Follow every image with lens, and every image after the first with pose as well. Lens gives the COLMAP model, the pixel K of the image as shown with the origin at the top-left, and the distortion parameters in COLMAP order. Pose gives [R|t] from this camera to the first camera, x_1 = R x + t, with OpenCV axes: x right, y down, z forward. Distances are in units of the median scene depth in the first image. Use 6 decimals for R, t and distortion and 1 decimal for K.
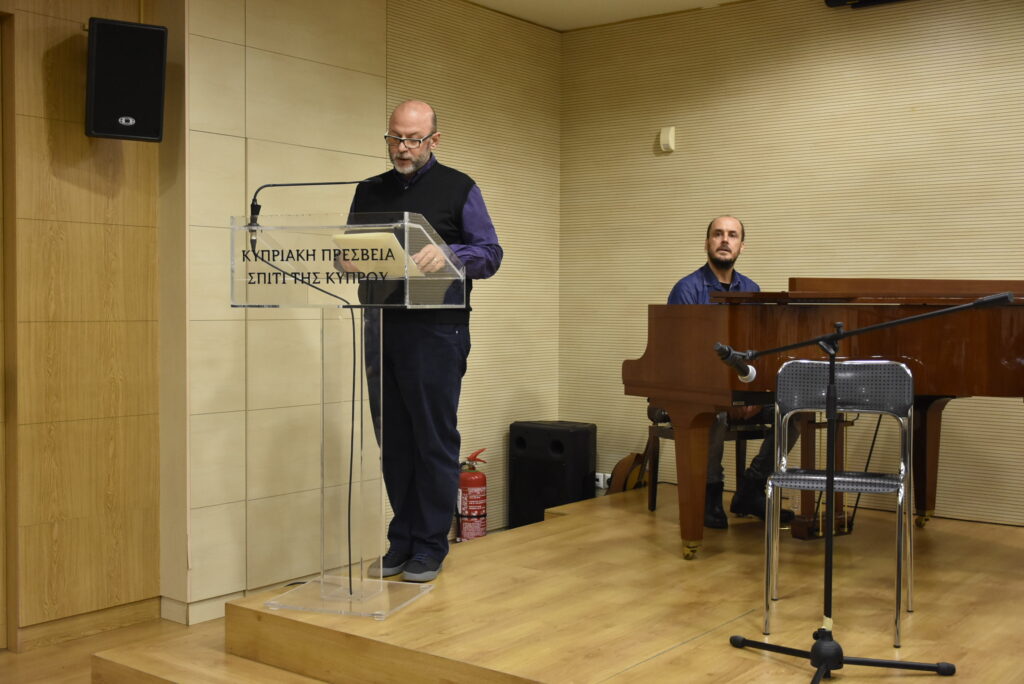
lens RADIAL K [[1139.6, 0, 512.0], [0, 1139.6, 342.0], [0, 0, 1]] dist [0.009916, 0.001636]
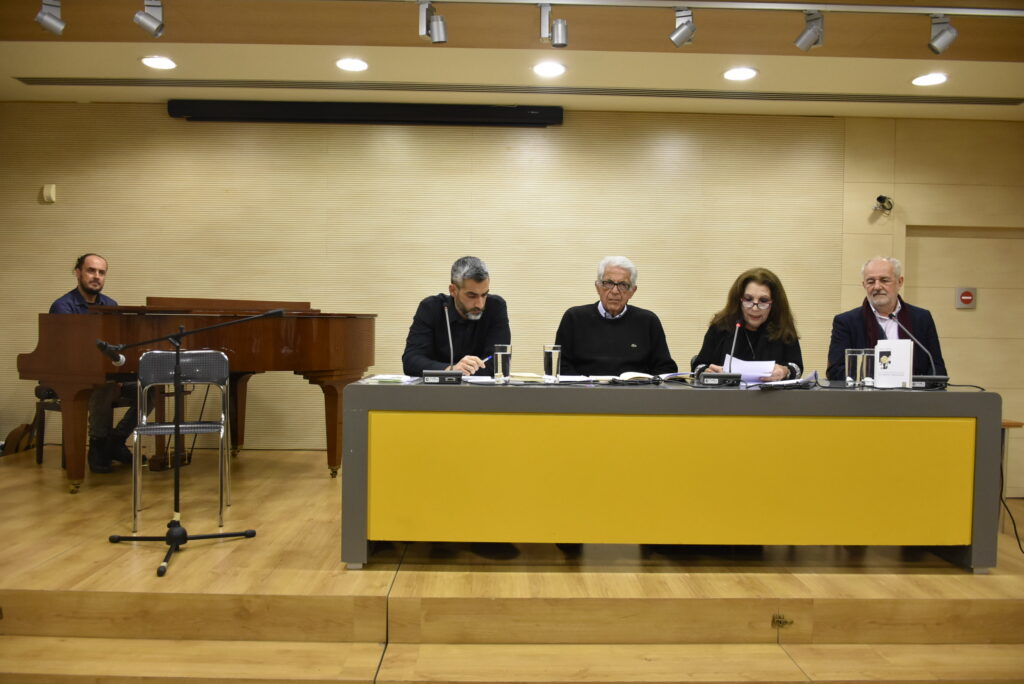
lens RADIAL K [[799.8, 0, 512.0], [0, 799.8, 342.0], [0, 0, 1]] dist [-0.017187, -0.009962]
pose [[0.778276, -0.009278, 0.627854, -0.042886], [0.009890, 0.999948, 0.002517, 0.005763], [-0.627844, 0.004250, 0.778327, -0.123707]]
